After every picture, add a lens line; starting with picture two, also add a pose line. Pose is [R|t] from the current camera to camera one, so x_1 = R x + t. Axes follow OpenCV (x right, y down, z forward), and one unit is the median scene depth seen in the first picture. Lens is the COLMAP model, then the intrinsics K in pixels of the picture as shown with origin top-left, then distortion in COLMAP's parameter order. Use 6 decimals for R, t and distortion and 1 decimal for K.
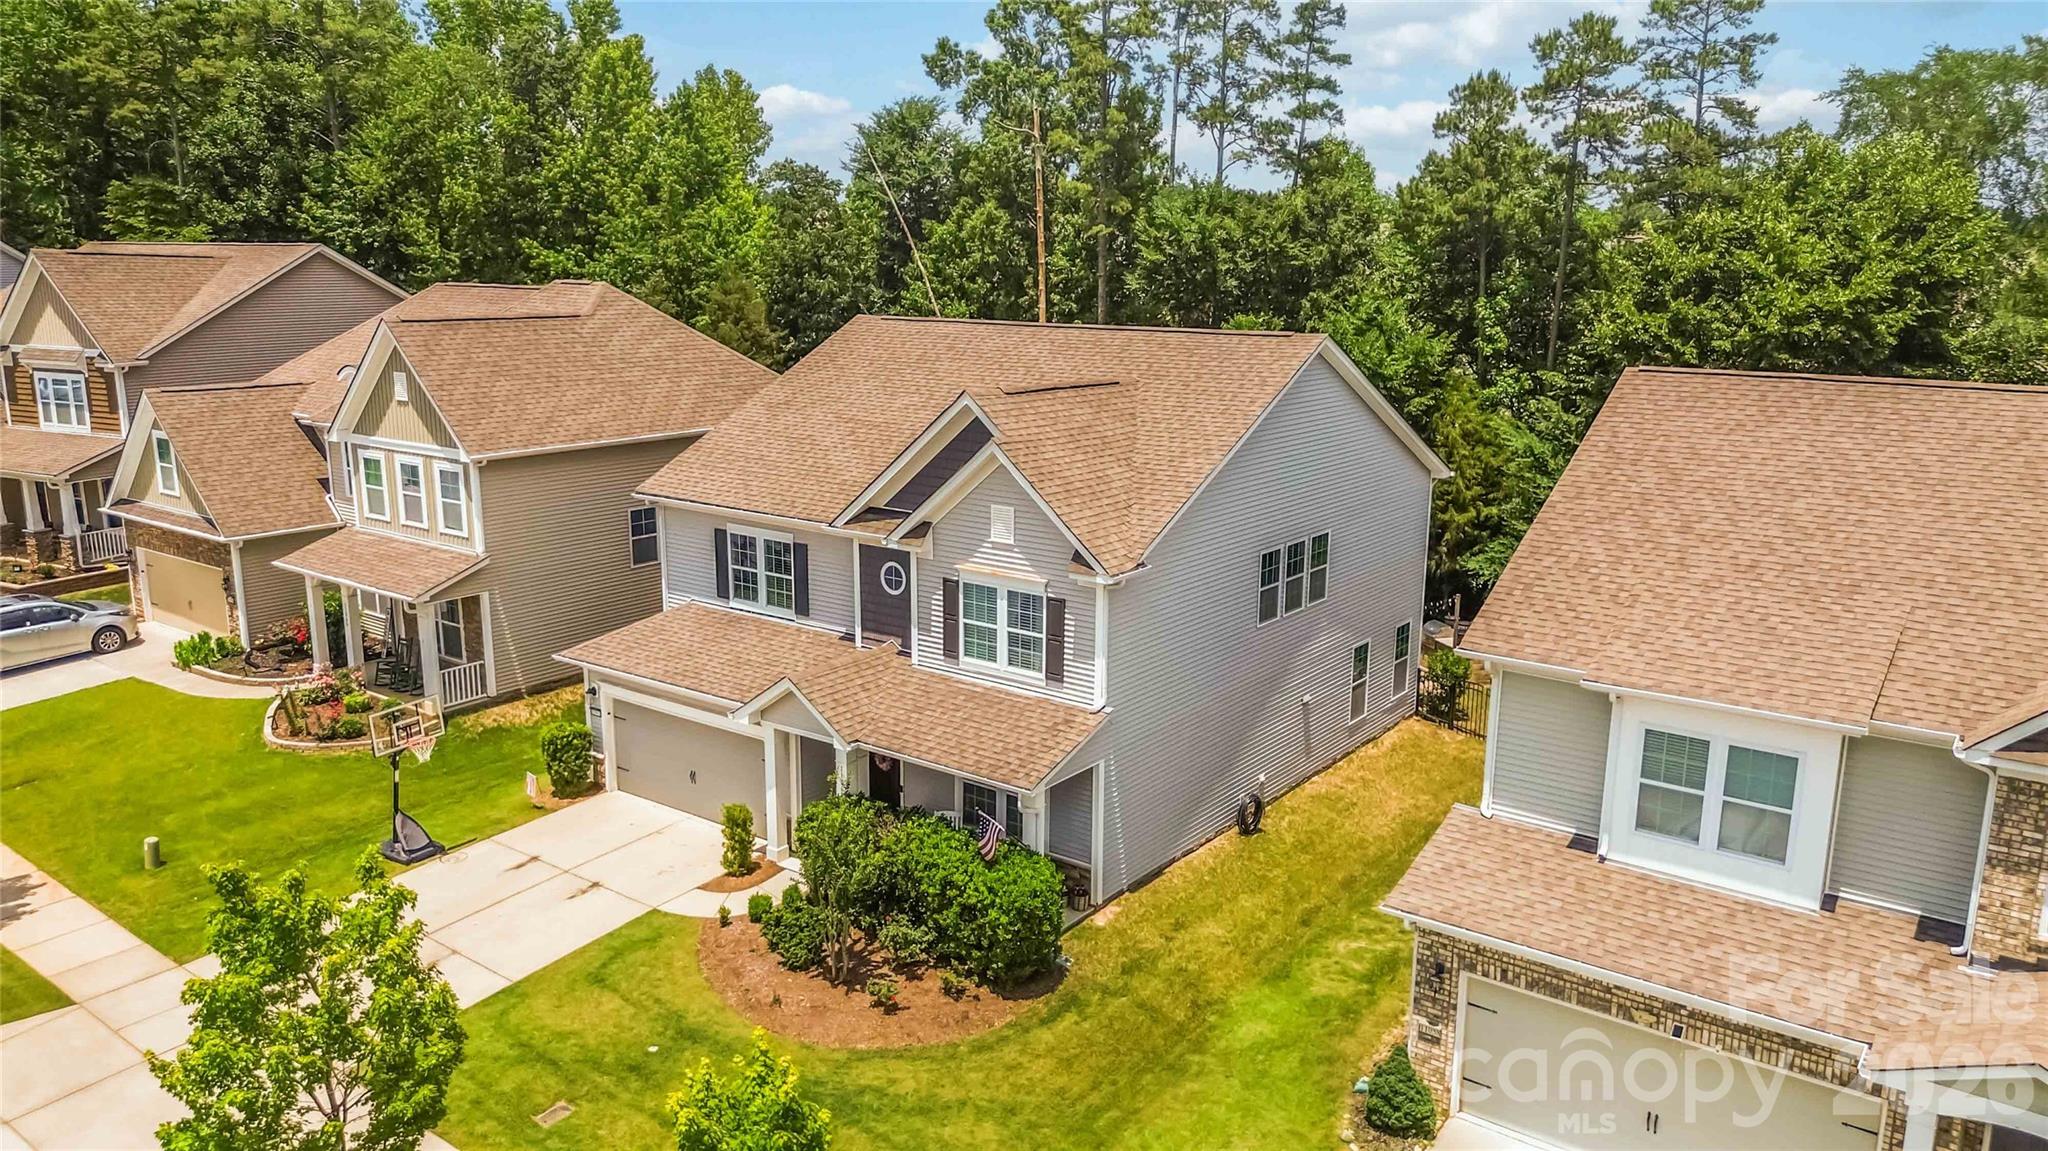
lens RADIAL K [[1476.7, 0, 1013.1], [0, 1476.7, 560.6], [0, 0, 1]] dist [0.047481, -0.039397]
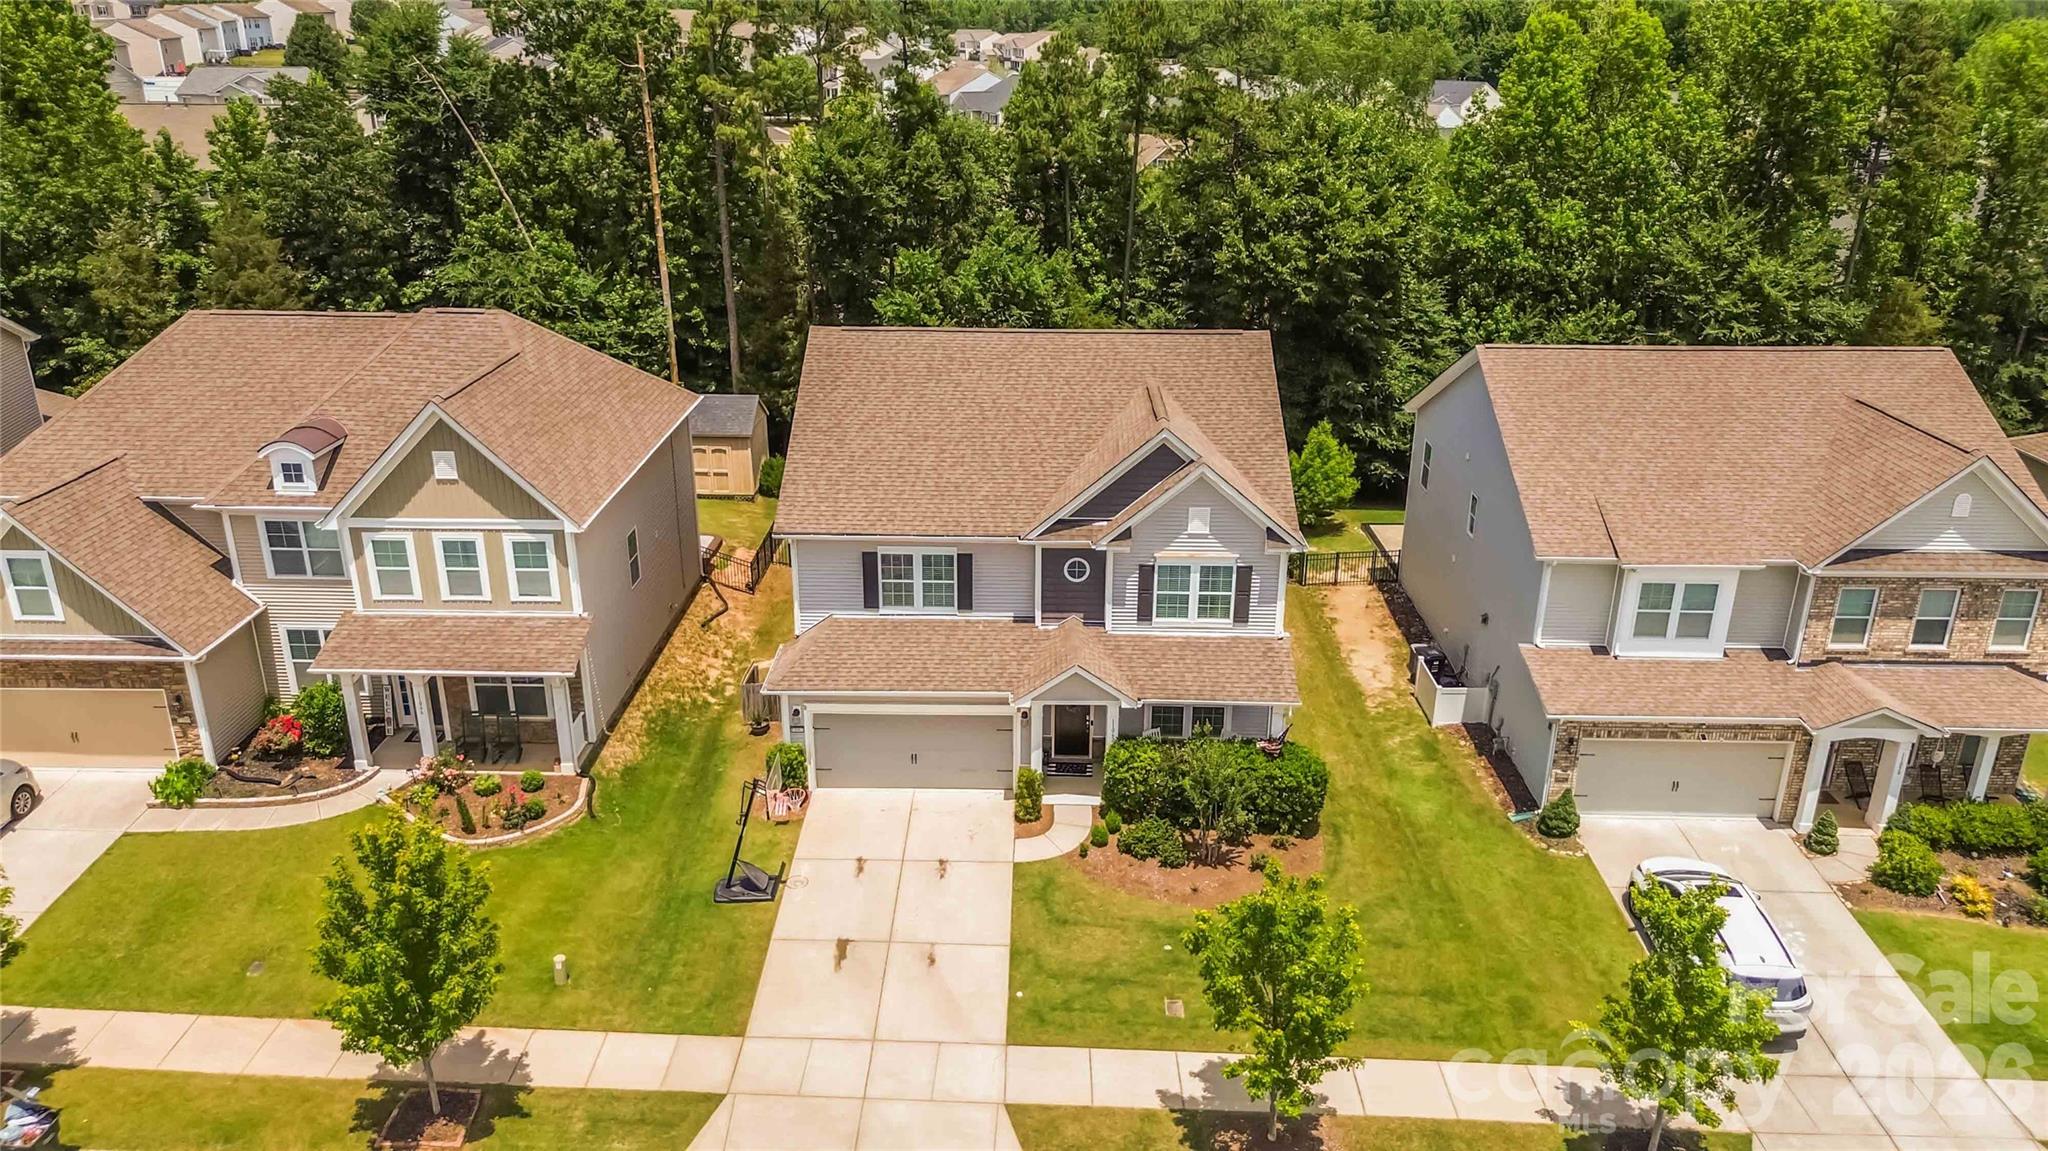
lens RADIAL K [[1476.7, 0, 1017.6], [0, 1476.7, 576.7], [0, 0, 1]] dist [0.047481, -0.039397]
pose [[0.806299, -0.215277, 0.550943, -0.849965], [0.121977, 0.971914, 0.201257, -0.252618], [-0.578795, -0.095071, 0.809912, -0.017620]]
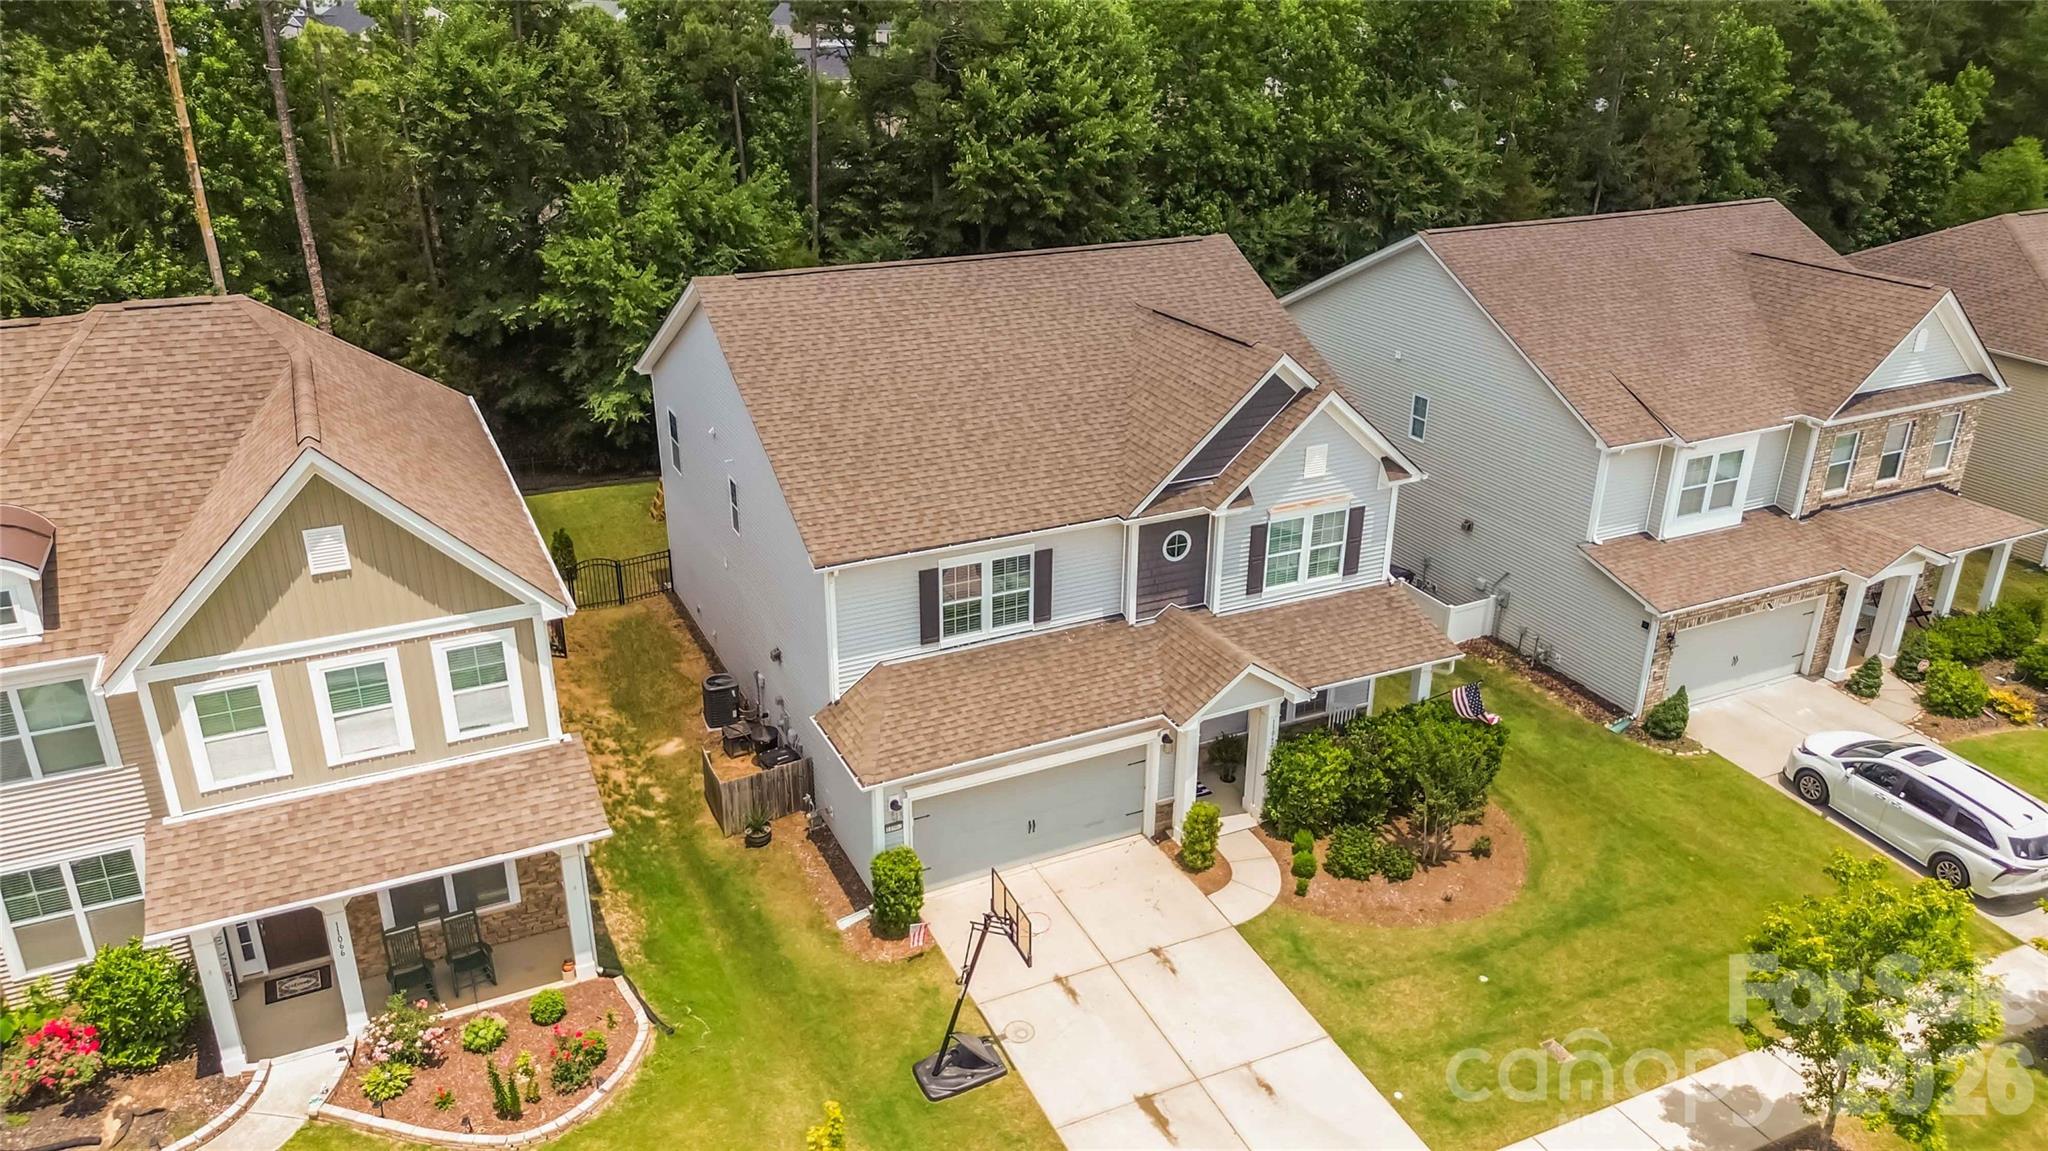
lens RADIAL K [[1476.7, 0, 1024.2], [0, 1476.7, 581.5], [0, 0, 1]] dist [0.047481, -0.039397]
pose [[0.449275, -0.355920, 0.819435, -0.998546], [0.179607, 0.934473, 0.307412, -0.305590], [-0.875153, 0.009064, 0.483761, 0.604282]]
